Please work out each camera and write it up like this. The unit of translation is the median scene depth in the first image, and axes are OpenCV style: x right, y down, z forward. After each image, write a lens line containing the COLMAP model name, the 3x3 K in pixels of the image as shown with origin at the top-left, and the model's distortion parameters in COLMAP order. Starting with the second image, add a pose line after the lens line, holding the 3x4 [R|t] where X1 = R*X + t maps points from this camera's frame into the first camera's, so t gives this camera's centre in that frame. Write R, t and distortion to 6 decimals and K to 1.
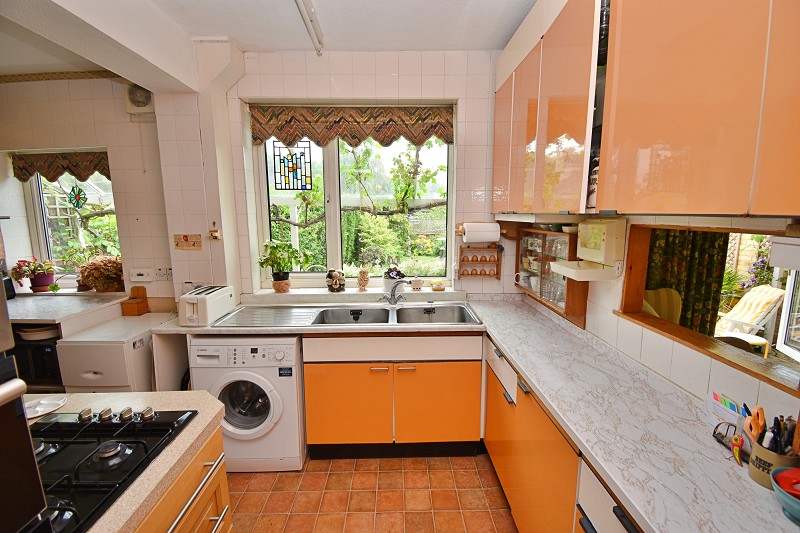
lens RADIAL K [[354.4, 0, 400.0], [0, 354.4, 266.5], [0, 0, 1]] dist [0.013041, -0.016971]
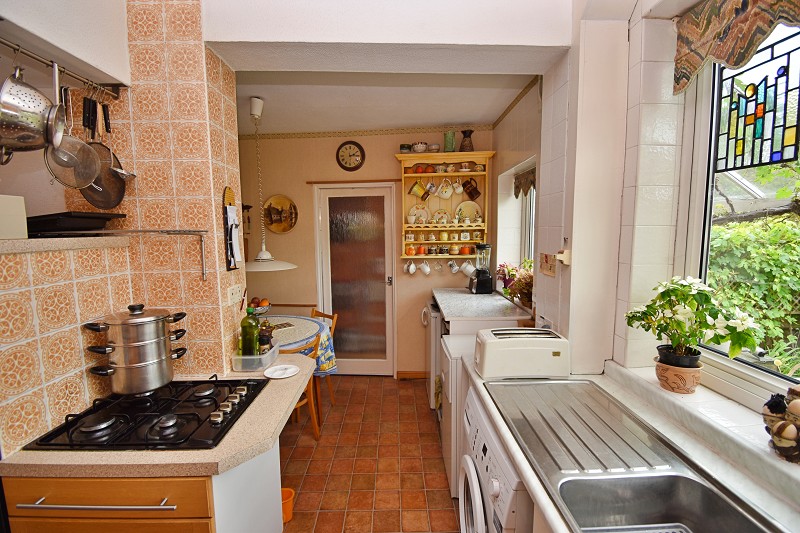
lens RADIAL K [[354.4, 0, 400.0], [0, 354.4, 266.5], [0, 0, 1]] dist [0.013041, -0.016971]
pose [[0.003552, 0.108461, -0.994094, 0.121596], [-0.138552, 0.984566, 0.106926, -0.089695], [0.990349, 0.137354, 0.018525, 0.605533]]
